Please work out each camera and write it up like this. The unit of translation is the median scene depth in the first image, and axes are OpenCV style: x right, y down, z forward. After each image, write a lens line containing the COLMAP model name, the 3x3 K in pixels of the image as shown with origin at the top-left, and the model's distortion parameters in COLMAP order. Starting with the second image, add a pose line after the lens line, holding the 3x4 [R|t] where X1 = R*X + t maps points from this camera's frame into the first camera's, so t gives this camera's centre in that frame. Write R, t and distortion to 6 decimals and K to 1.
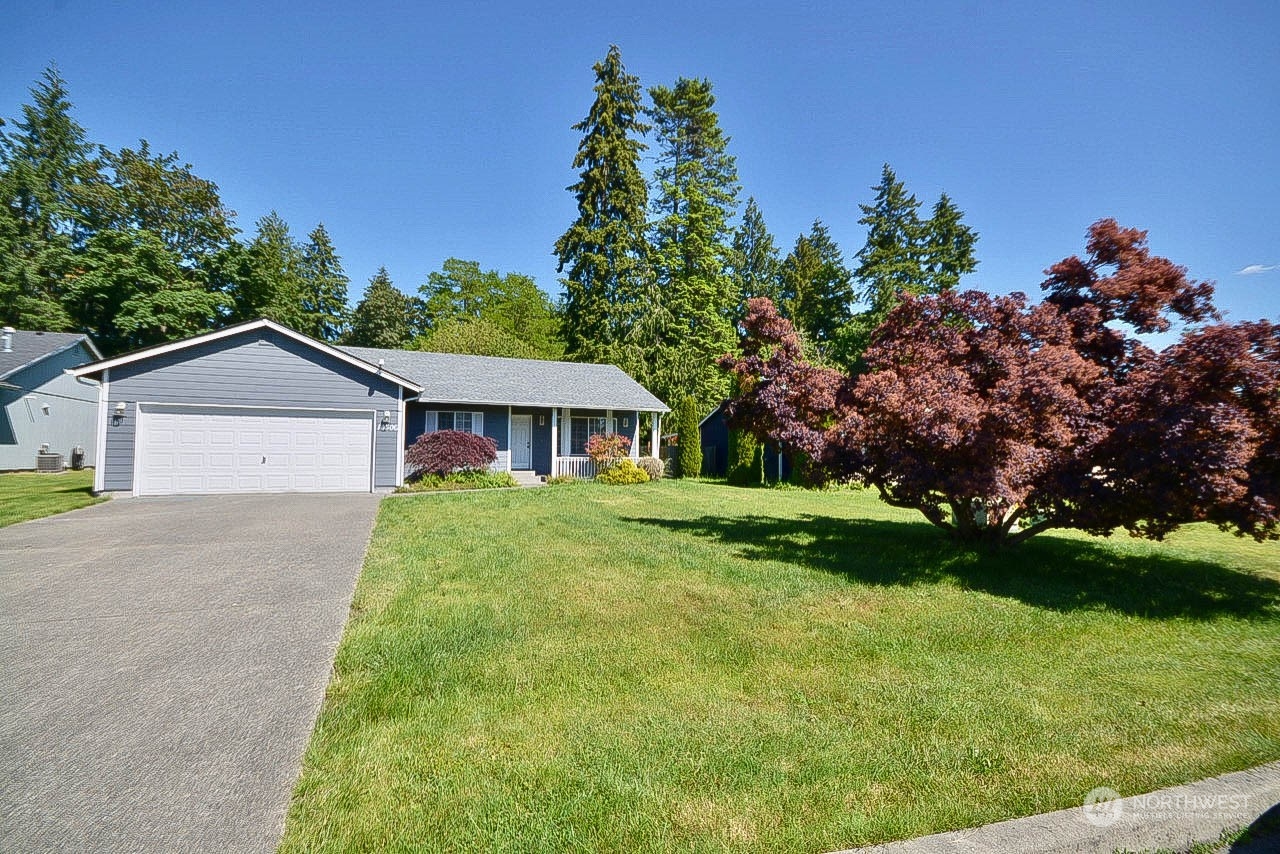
lens RADIAL K [[554.9, 0, 640.0], [0, 554.9, 427.0], [0, 0, 1]] dist [-0.017586, -0.001052]
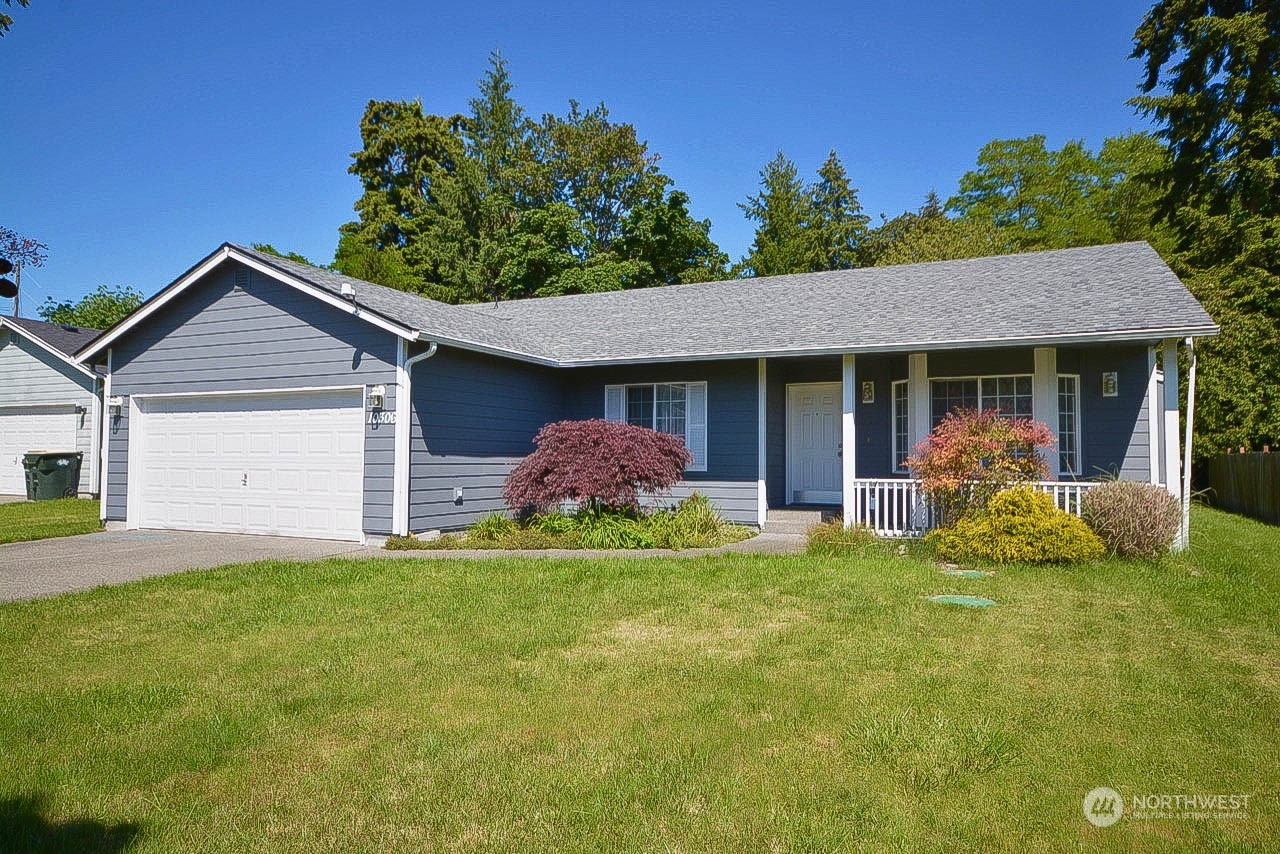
lens RADIAL K [[785.3, 0, 667.4], [0, 785.3, 423.9], [0, 0, 1]] dist [0.037508, -0.000662]
pose [[0.669220, -0.033677, -0.742301, 0.085158], [0.032669, 0.999340, -0.015887, 0.008573], [0.742346, -0.013618, 0.669879, 0.231232]]
